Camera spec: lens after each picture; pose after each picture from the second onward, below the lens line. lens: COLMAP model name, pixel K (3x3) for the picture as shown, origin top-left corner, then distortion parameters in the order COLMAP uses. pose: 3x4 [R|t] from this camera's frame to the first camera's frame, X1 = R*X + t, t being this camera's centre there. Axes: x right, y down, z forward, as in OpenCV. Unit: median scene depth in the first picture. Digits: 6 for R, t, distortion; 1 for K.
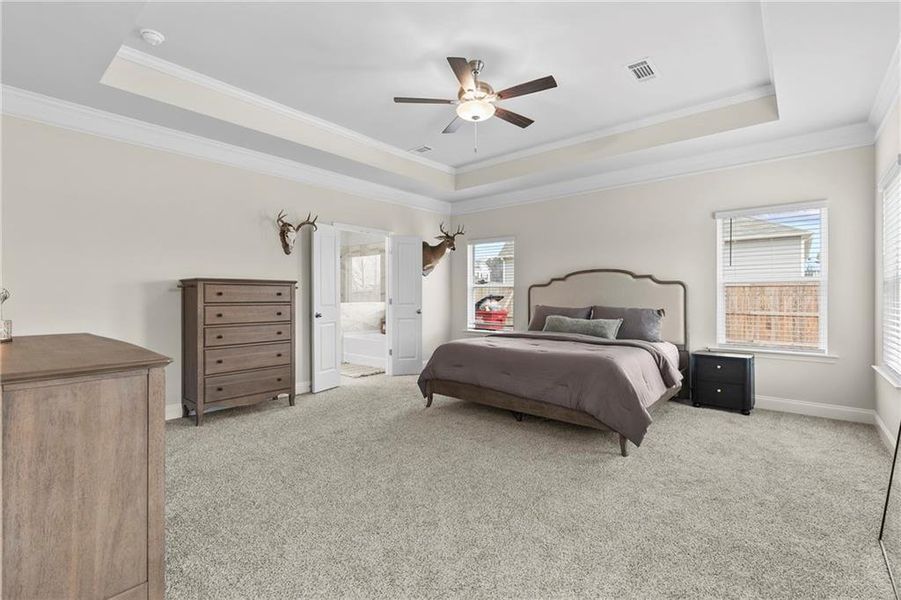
lens RADIAL K [[409.4, 0, 453.0], [0, 409.4, 293.2], [0, 0, 1]] dist [0.005006, -0.001227]
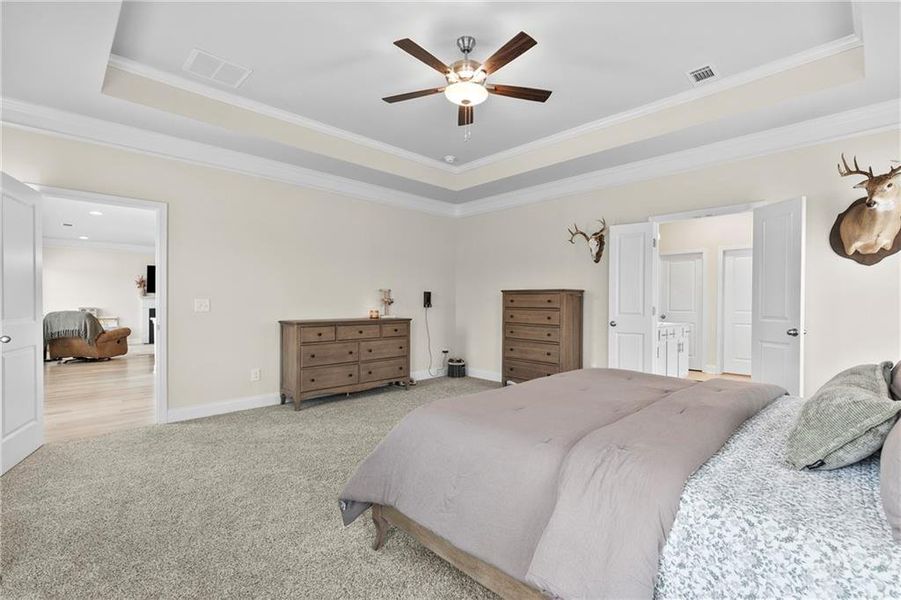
lens RADIAL K [[409.4, 0, 454.4], [0, 409.4, 298.5], [0, 0, 1]] dist [0.005006, -0.001227]
pose [[-0.089562, -0.007210, -0.995955, 0.748260], [0.003153, 0.999967, -0.007523, 0.002810], [0.995976, -0.003814, -0.089537, 0.837476]]
